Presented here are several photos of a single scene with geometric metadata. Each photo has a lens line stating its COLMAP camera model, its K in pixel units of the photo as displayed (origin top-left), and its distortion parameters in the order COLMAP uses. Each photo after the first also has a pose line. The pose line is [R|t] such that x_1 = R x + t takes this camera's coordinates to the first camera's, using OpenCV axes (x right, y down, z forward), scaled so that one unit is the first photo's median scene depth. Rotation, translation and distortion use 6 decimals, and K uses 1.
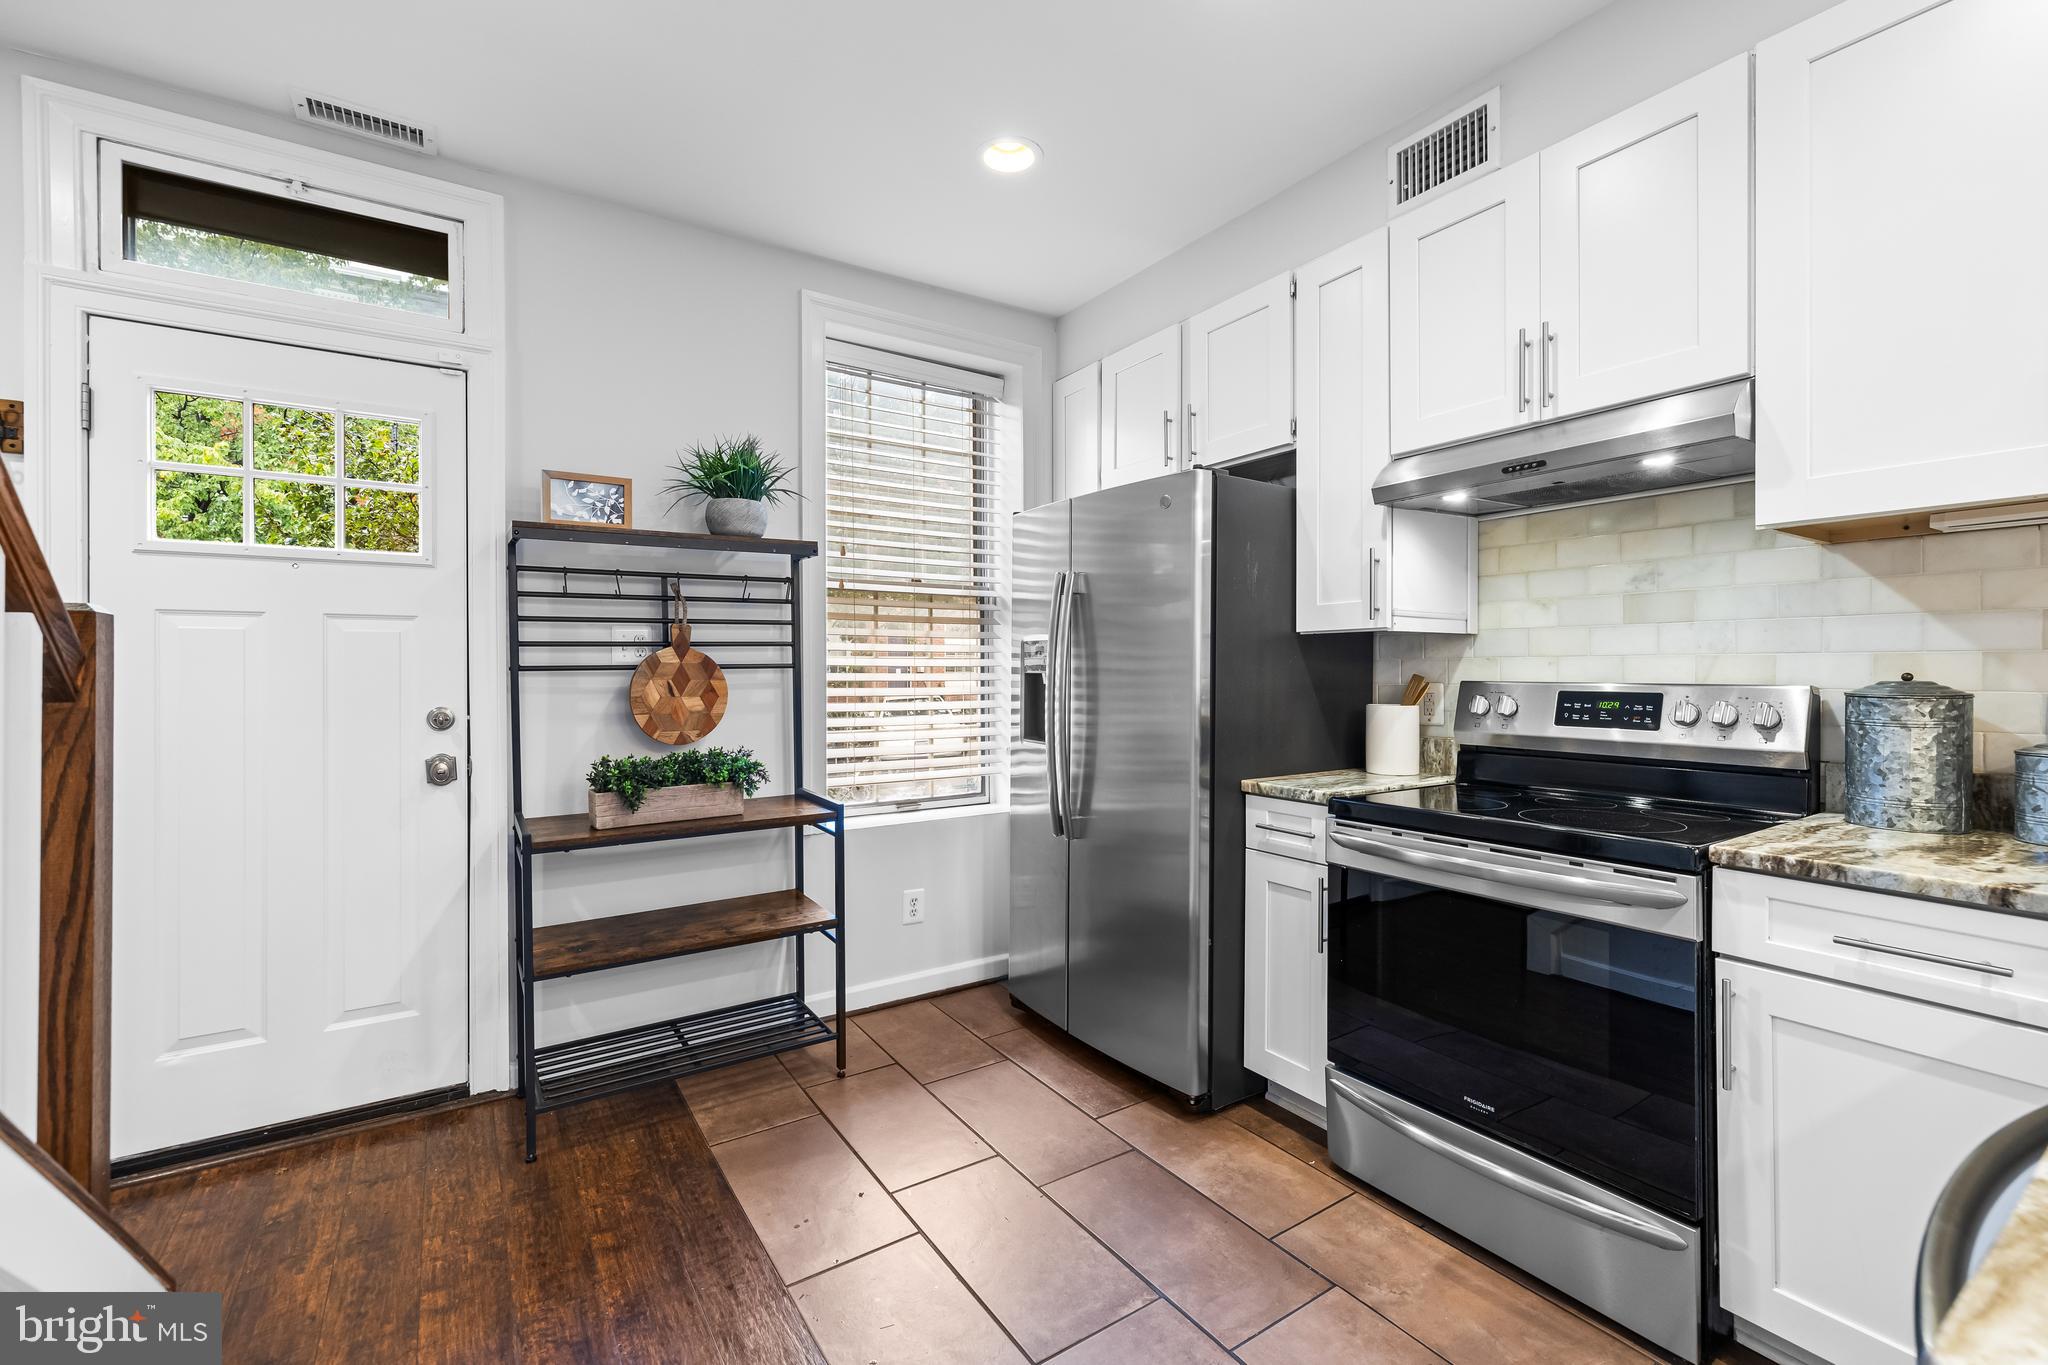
lens RADIAL K [[875.6, 0, 1011.1], [0, 875.6, 678.8], [0, 0, 1]] dist [0.002534, 0.000024]
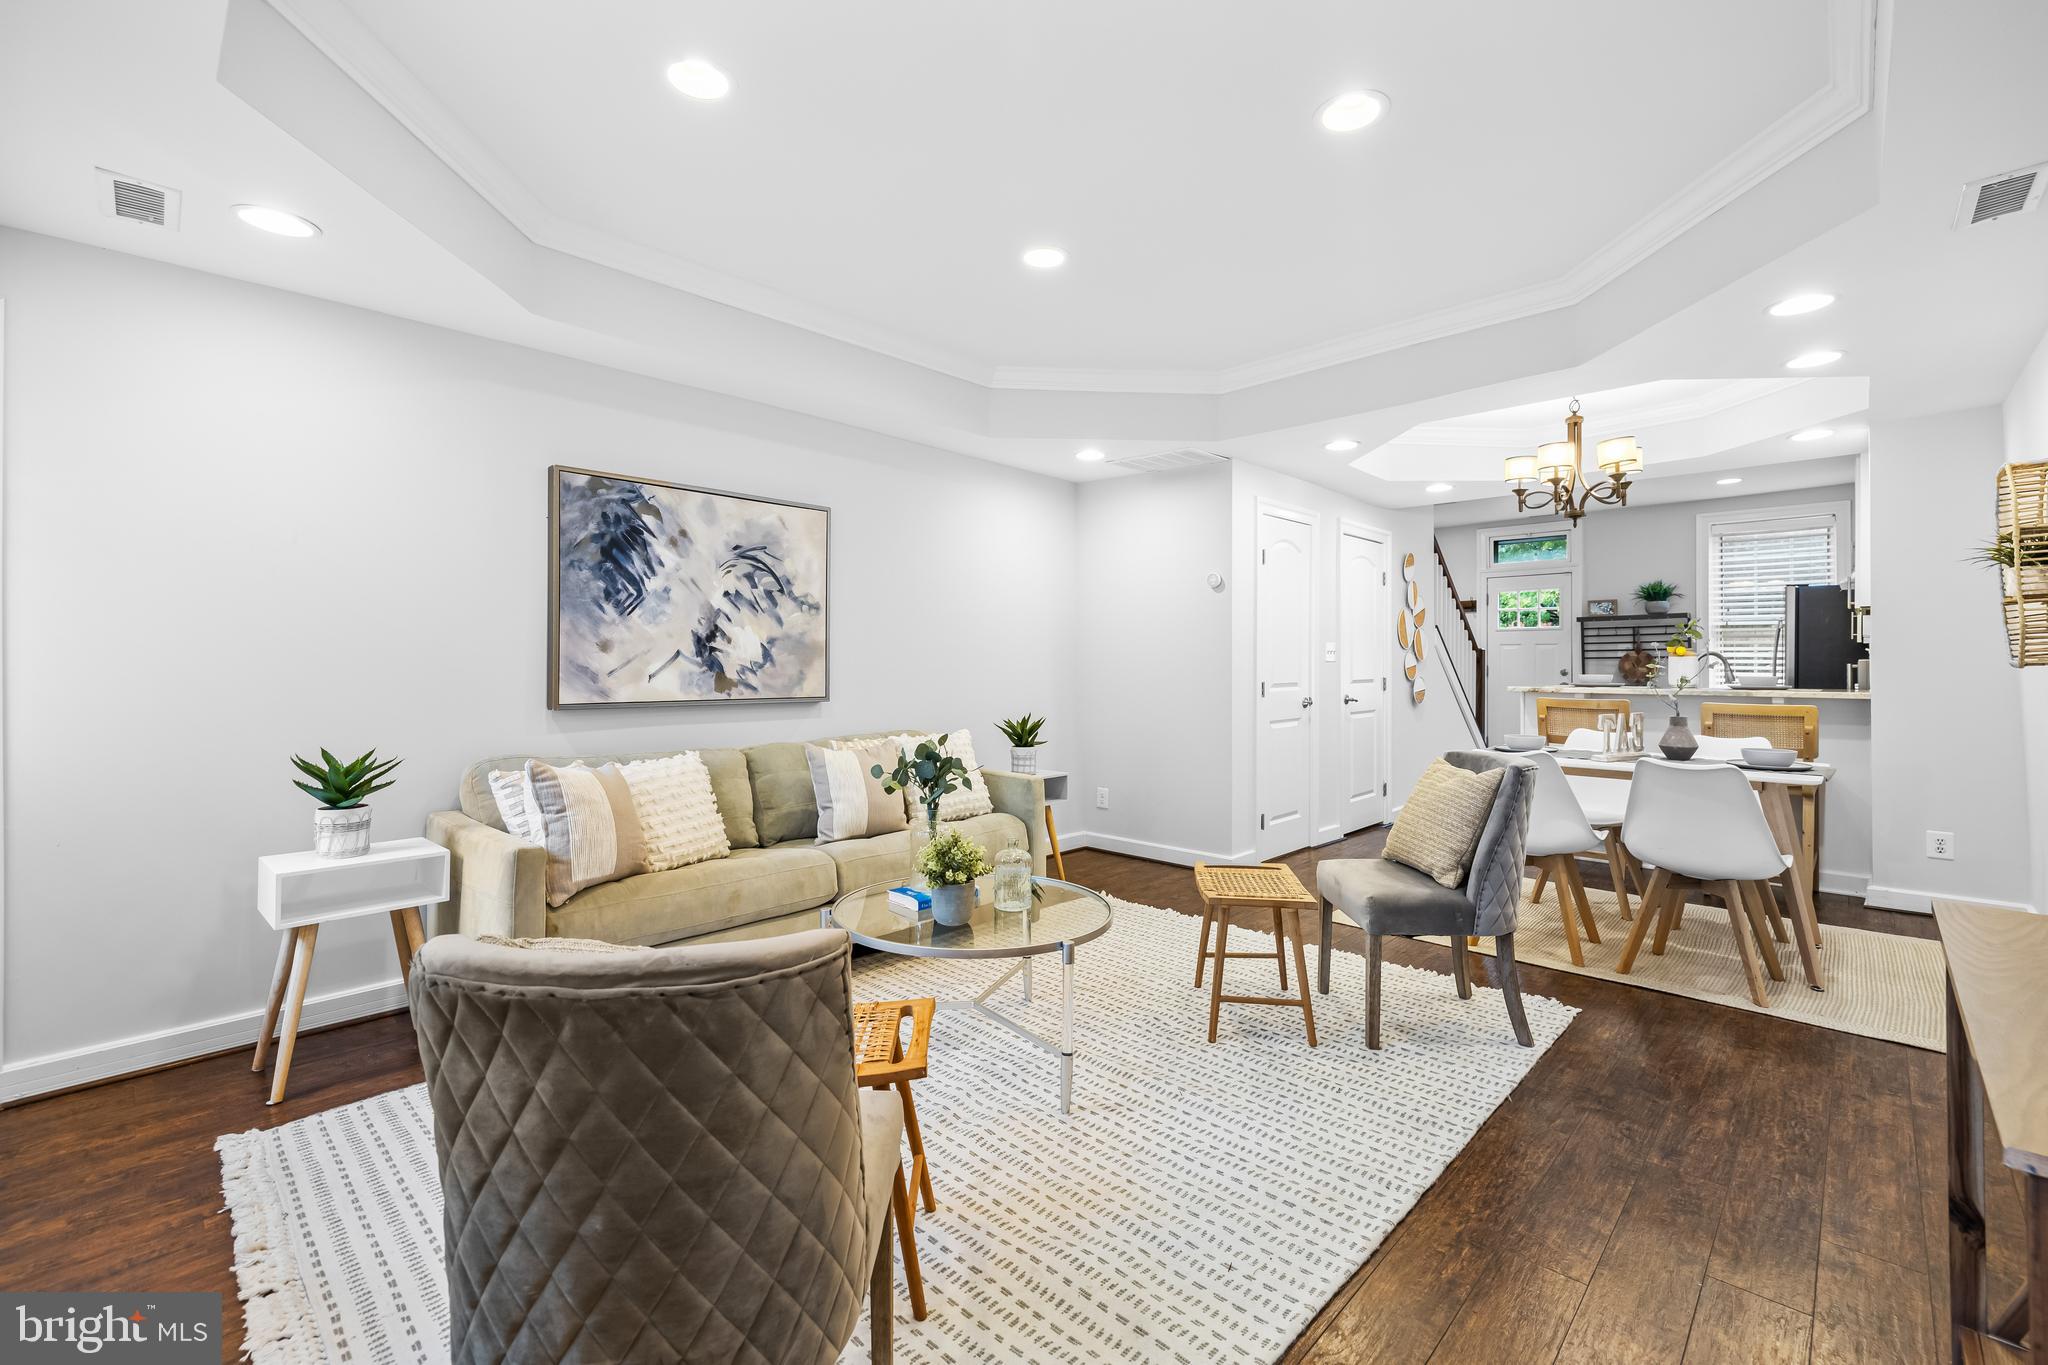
lens RADIAL K [[875.6, 0, 1001.0], [0, 875.6, 649.5], [0, 0, 1]] dist [0.002534, 0.000024]
pose [[0.198908, -0.005803, -0.980001, 2.187854], [-0.005460, 0.999960, -0.007029, -0.008661], [0.980003, 0.006749, 0.198868, -1.788179]]
